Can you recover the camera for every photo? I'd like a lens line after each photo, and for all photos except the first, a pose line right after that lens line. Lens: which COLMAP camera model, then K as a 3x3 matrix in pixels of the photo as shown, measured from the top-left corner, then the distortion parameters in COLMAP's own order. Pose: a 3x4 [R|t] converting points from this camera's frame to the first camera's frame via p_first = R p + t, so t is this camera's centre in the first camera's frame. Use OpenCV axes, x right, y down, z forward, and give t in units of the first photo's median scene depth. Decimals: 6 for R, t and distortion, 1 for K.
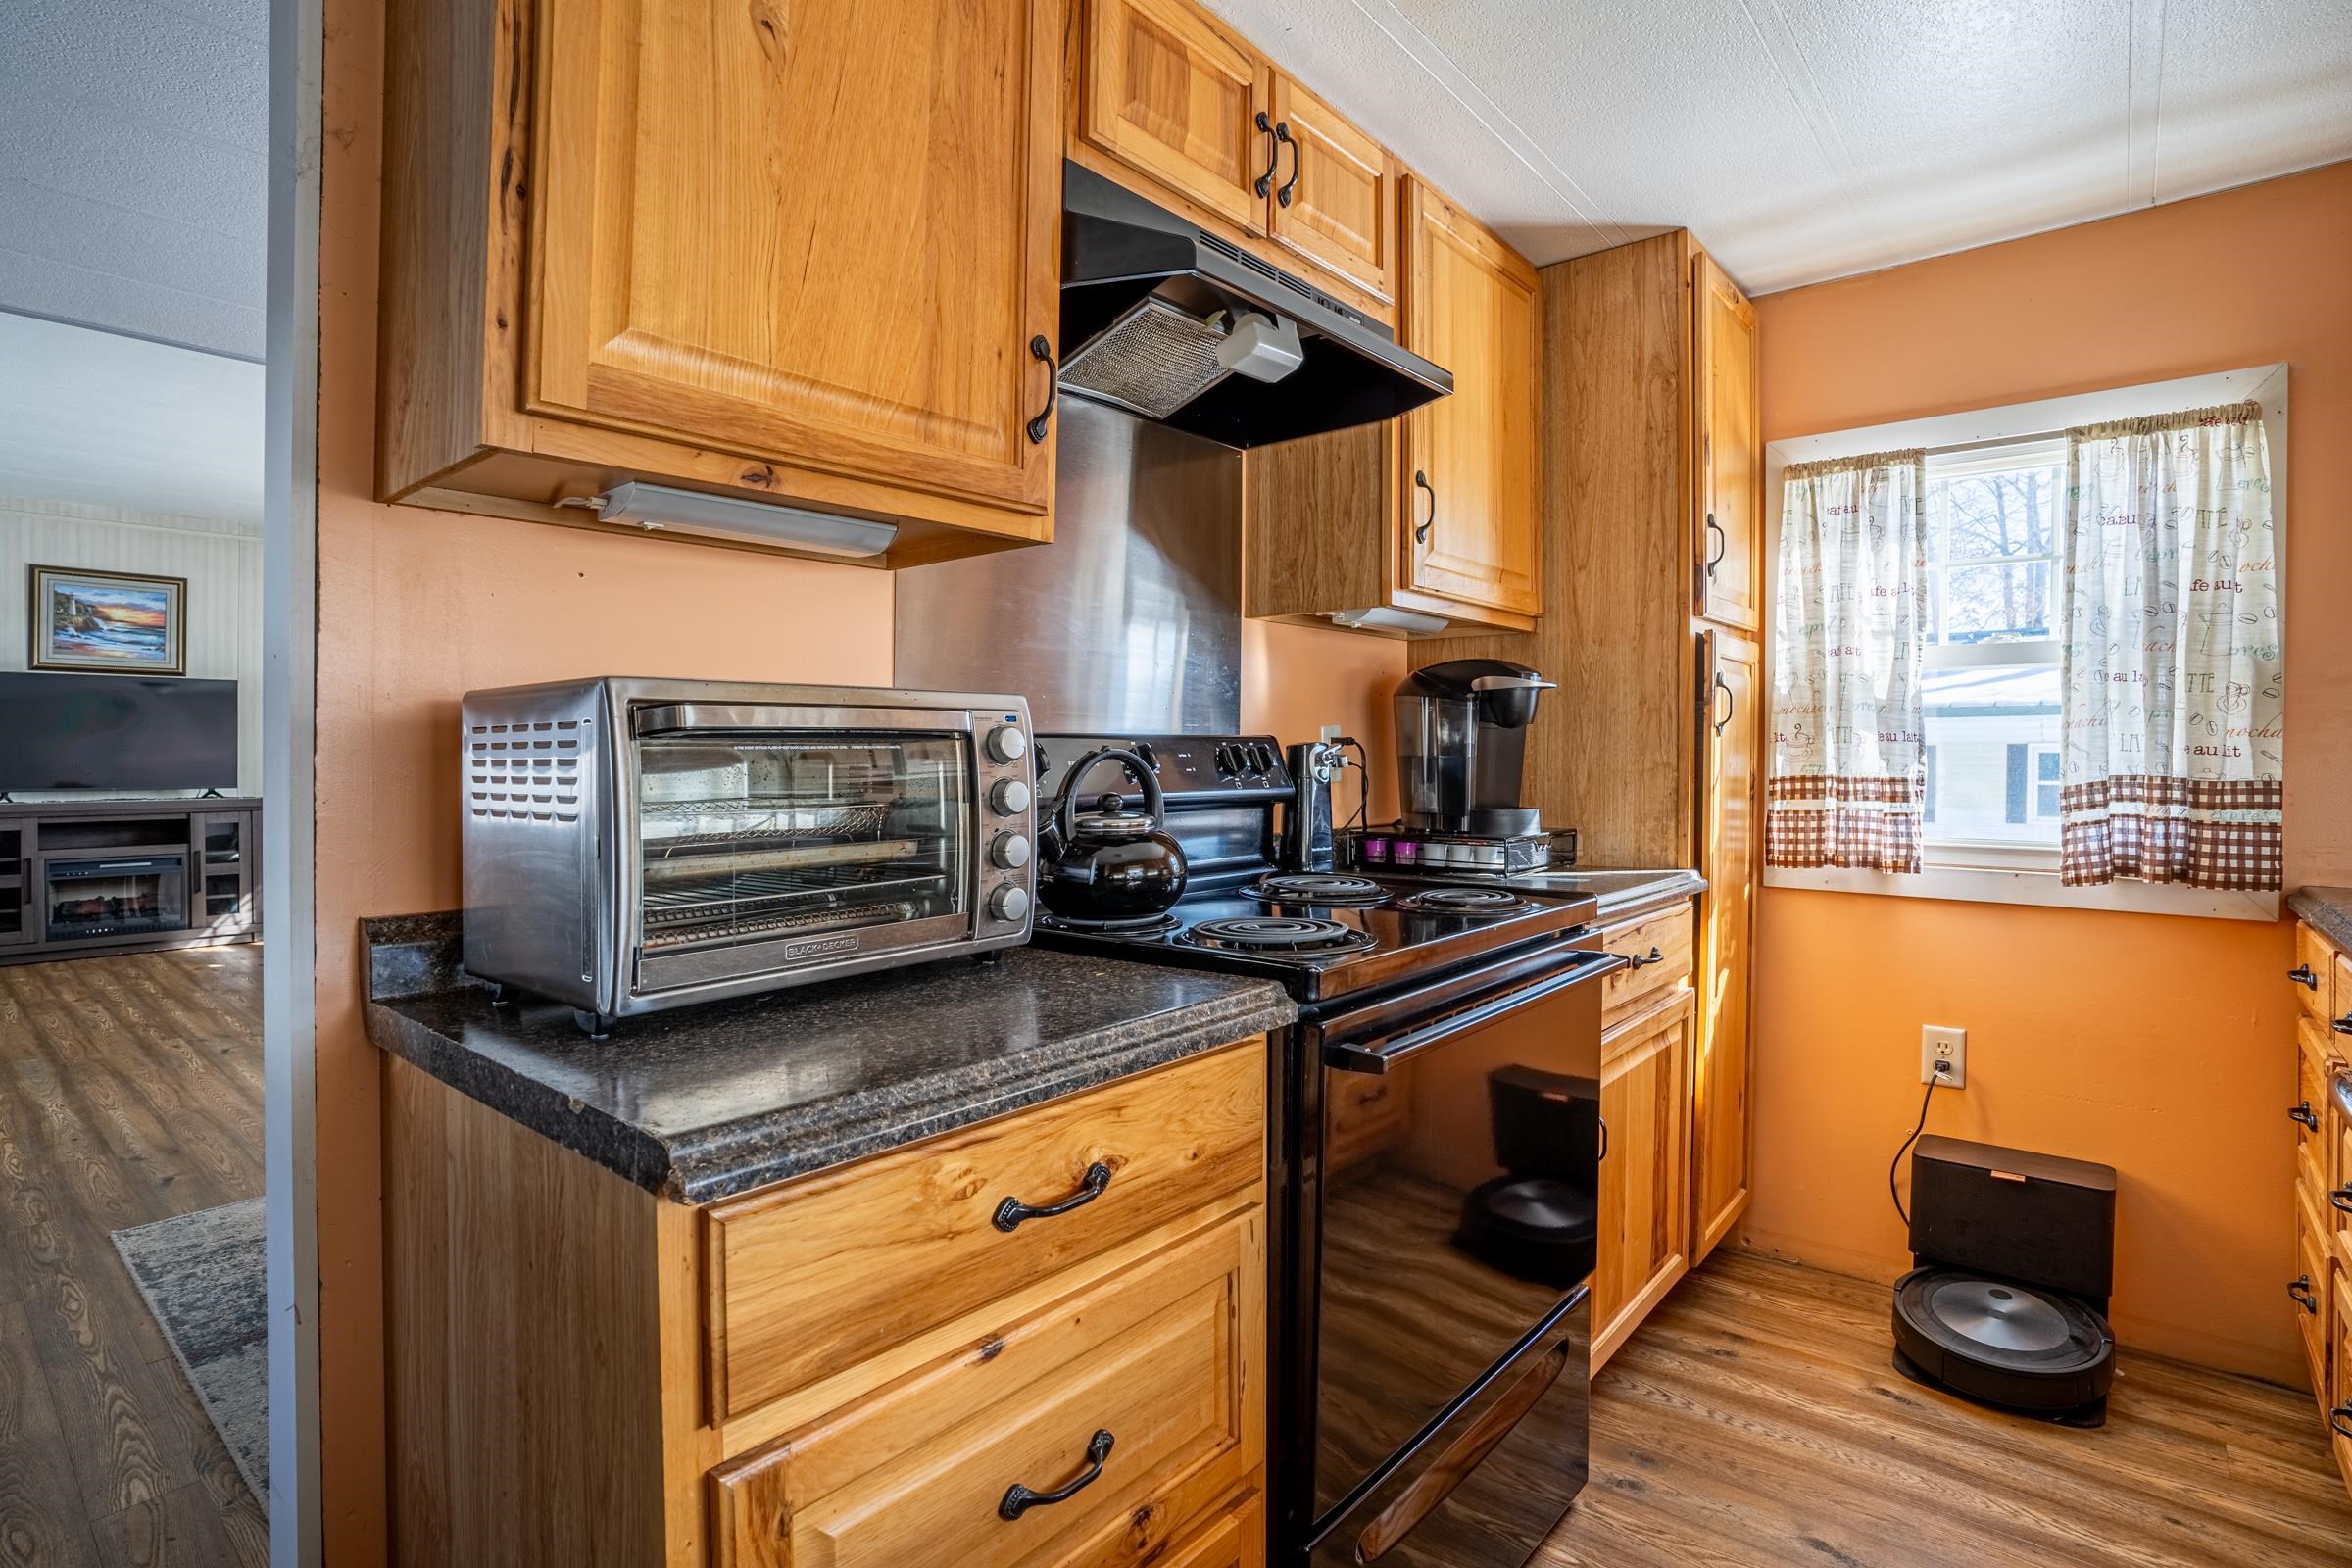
lens RADIAL K [[1148.9, 0, 1178.9], [0, 1148.9, 746.5], [0, 0, 1]] dist [-0.017535, 0.000928]
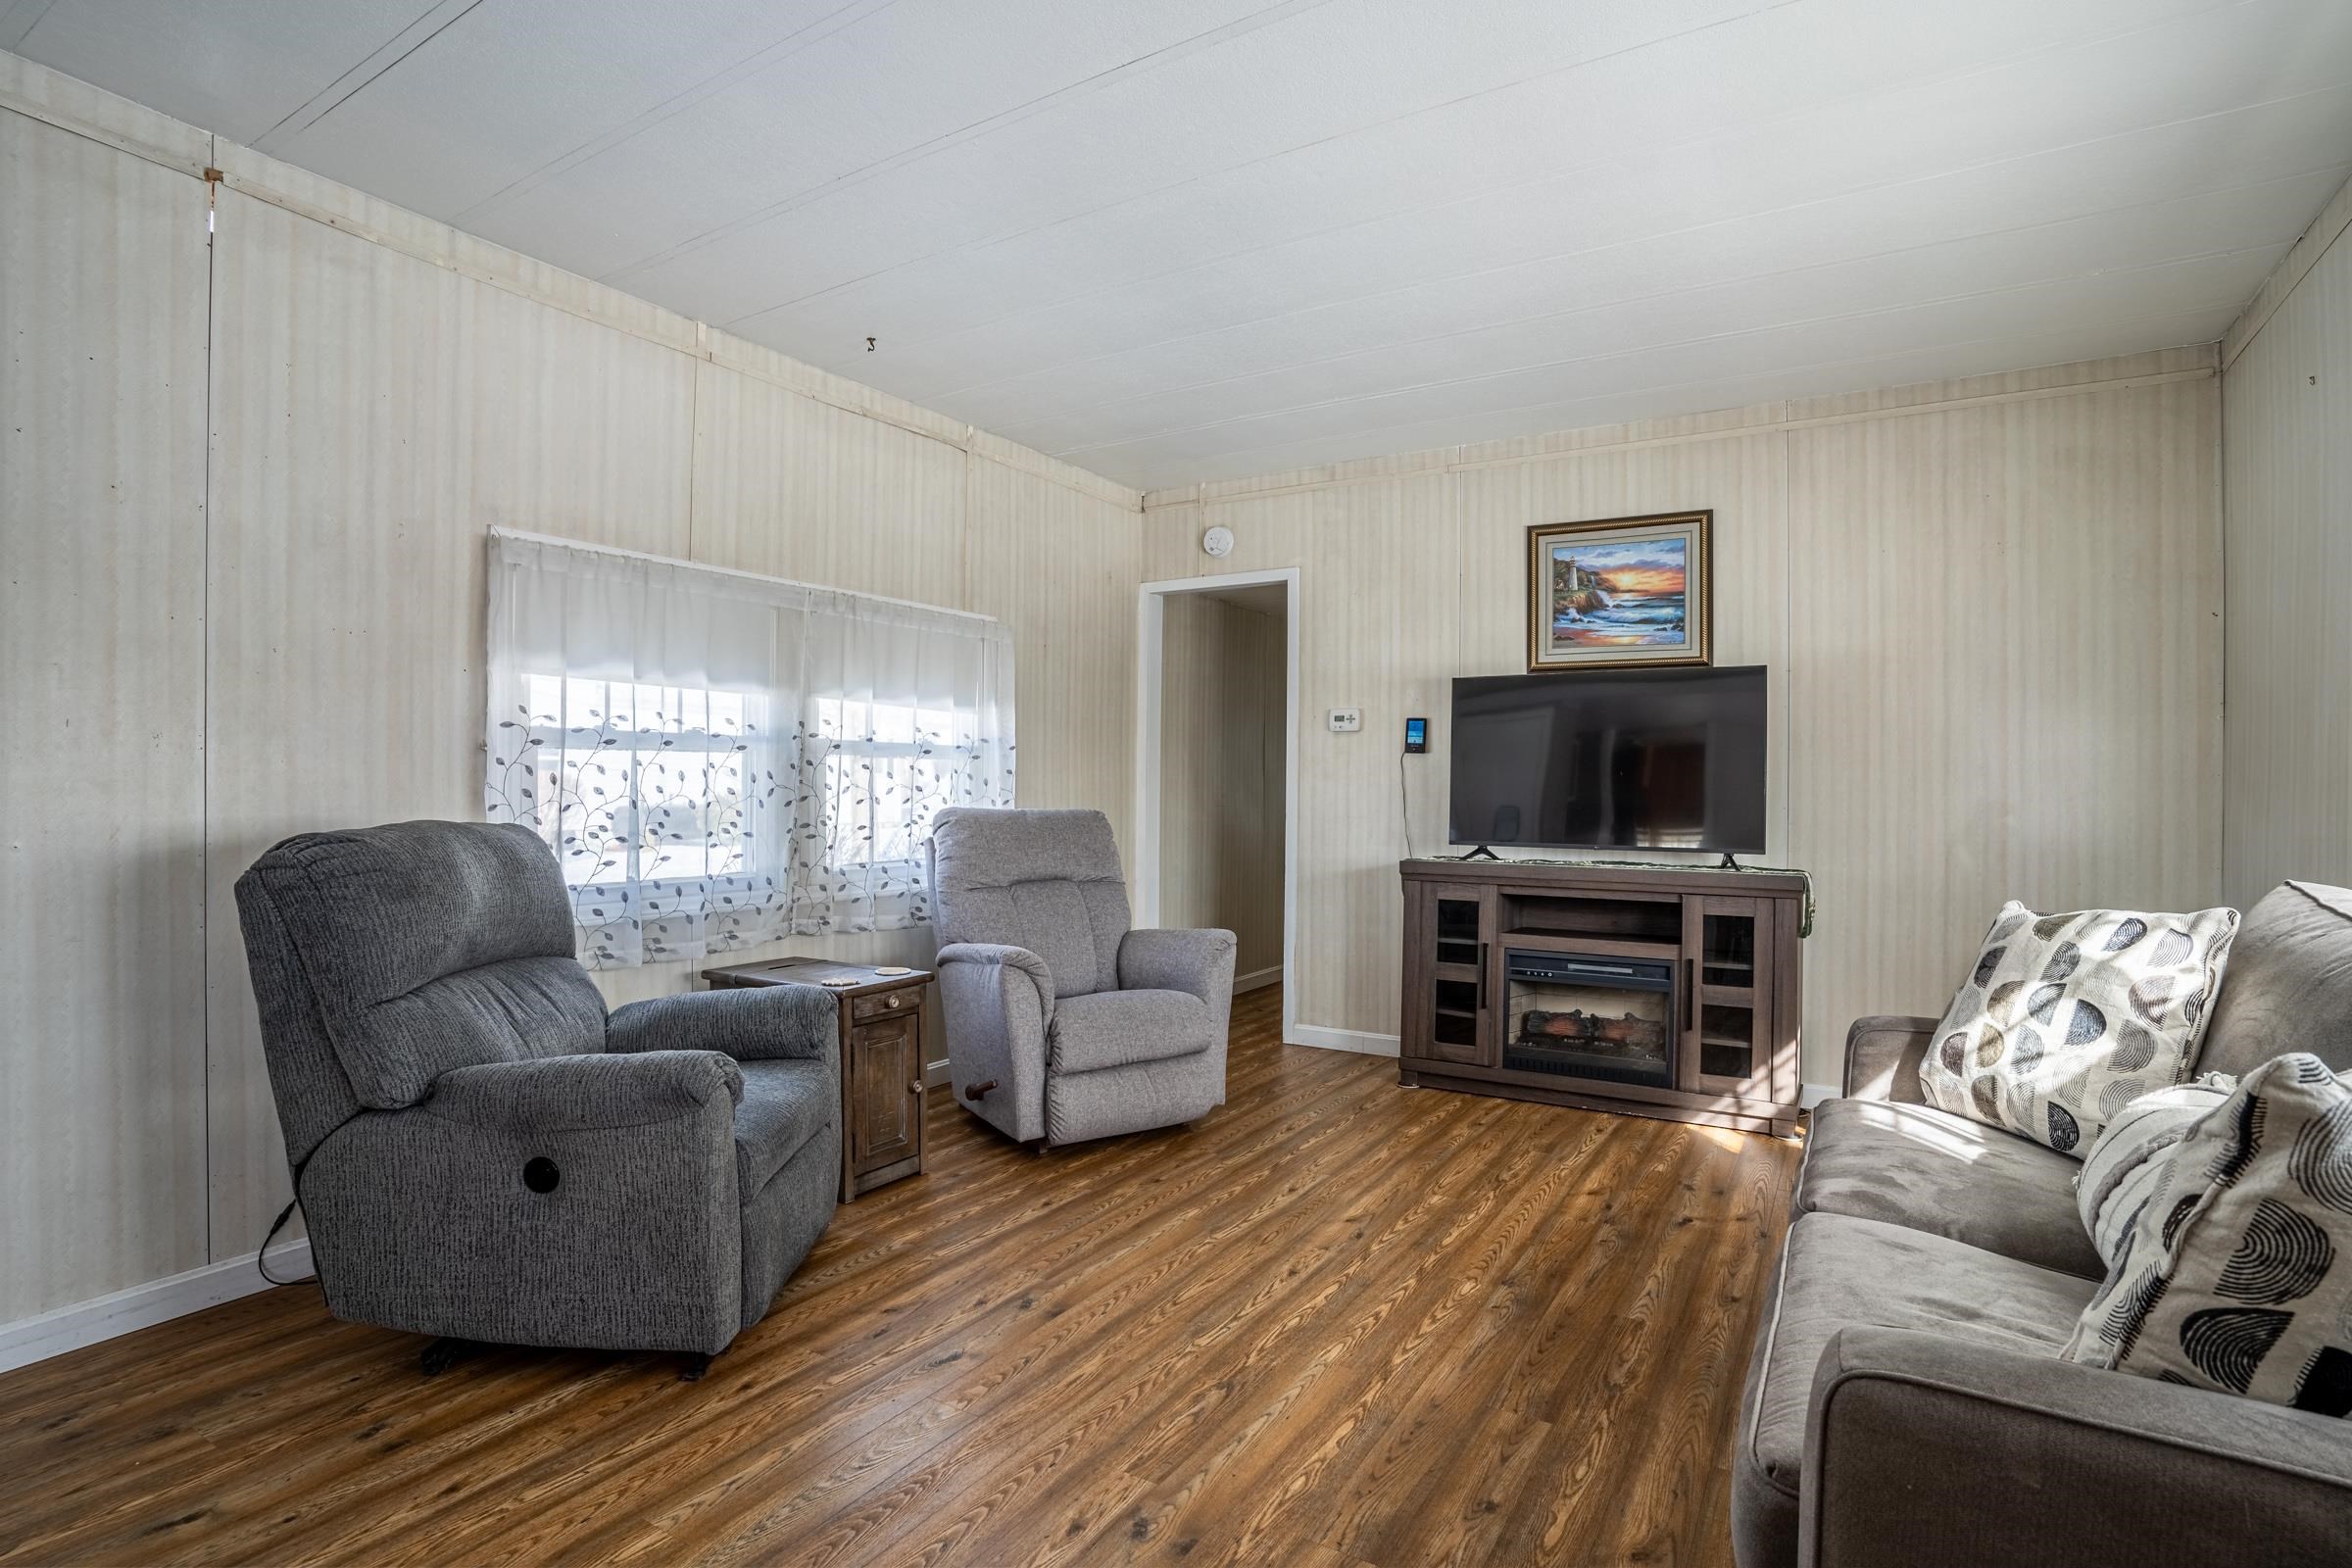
lens RADIAL K [[1154.5, 0, 1176.0], [0, 1154.5, 784.0], [0, 0, 1]] dist [-0.074266, 0.032530]
pose [[0.154913, -0.000097, -0.987928, -0.336545], [-0.003194, 0.999995, -0.000599, 0.002685], [0.987923, 0.003248, 0.154912, 0.665471]]
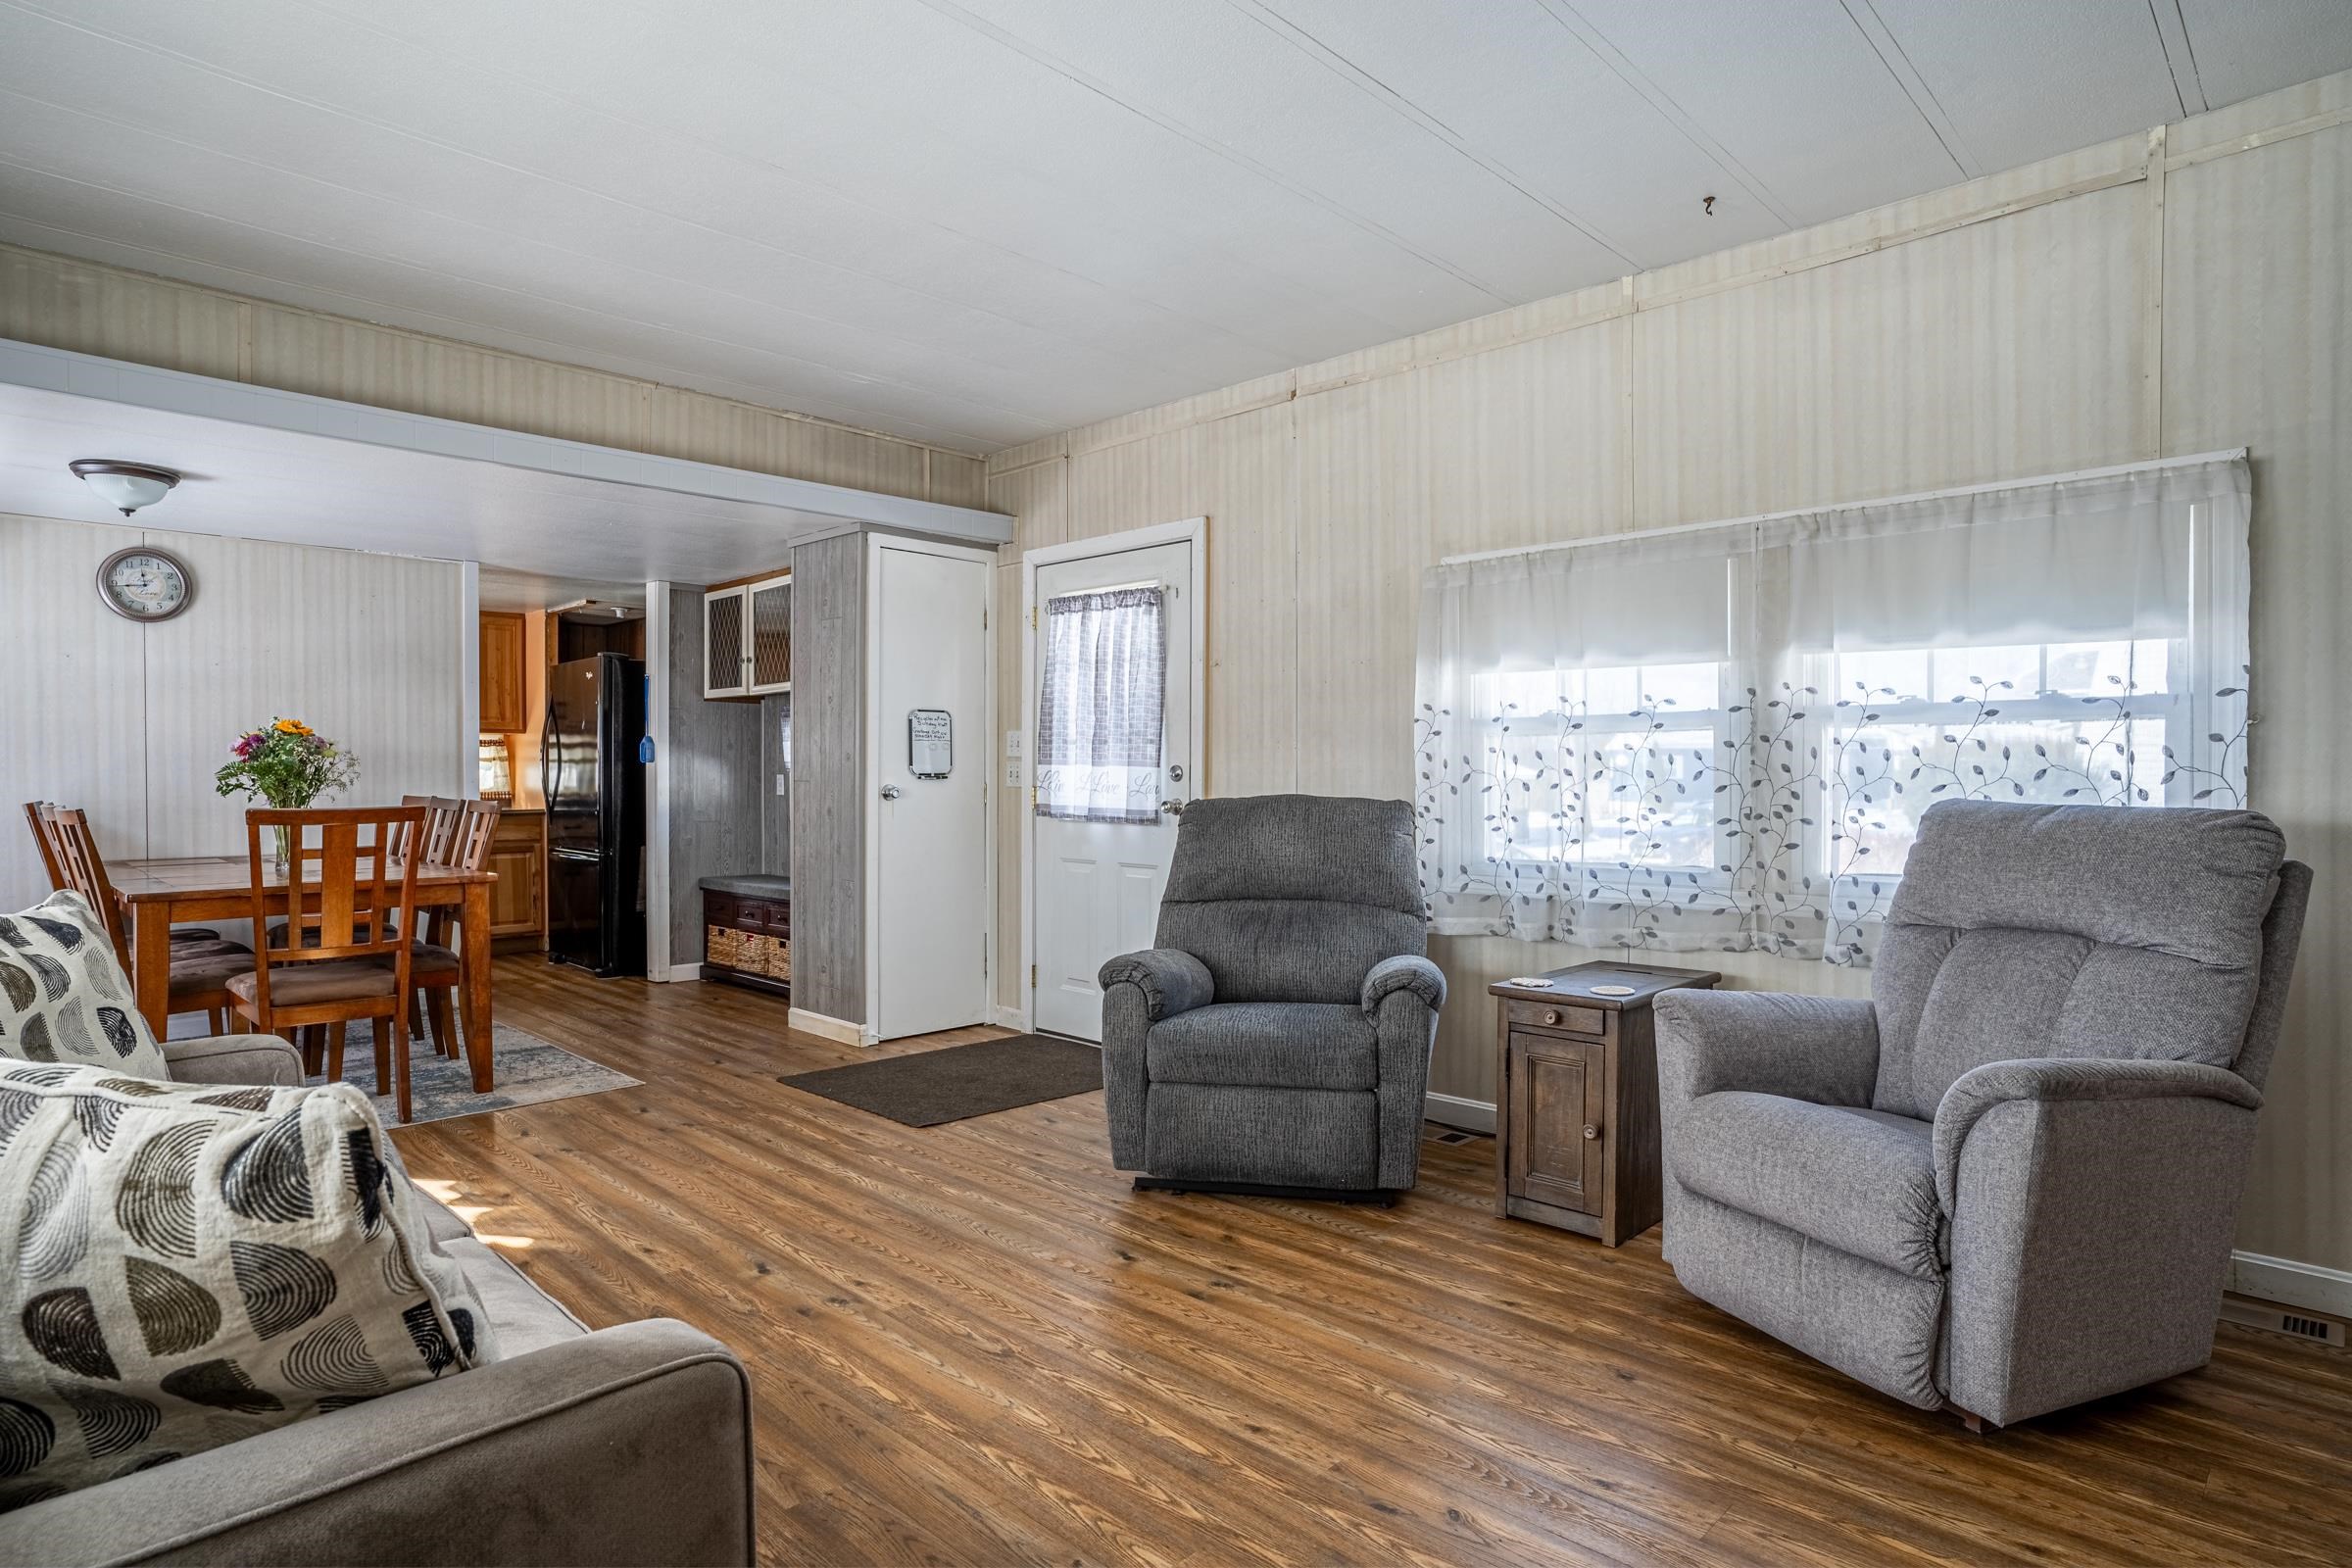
lens RADIAL K [[1274.1, 0, 1176.0], [0, 1274.1, 784.0], [0, 0, 1]] dist [-0.041590, 0.000335]
pose [[-0.998030, 0.004916, 0.062547, -0.743492], [0.005485, 0.999945, 0.008930, 0.004719], [-0.062500, 0.009255, -0.998002, 1.111390]]
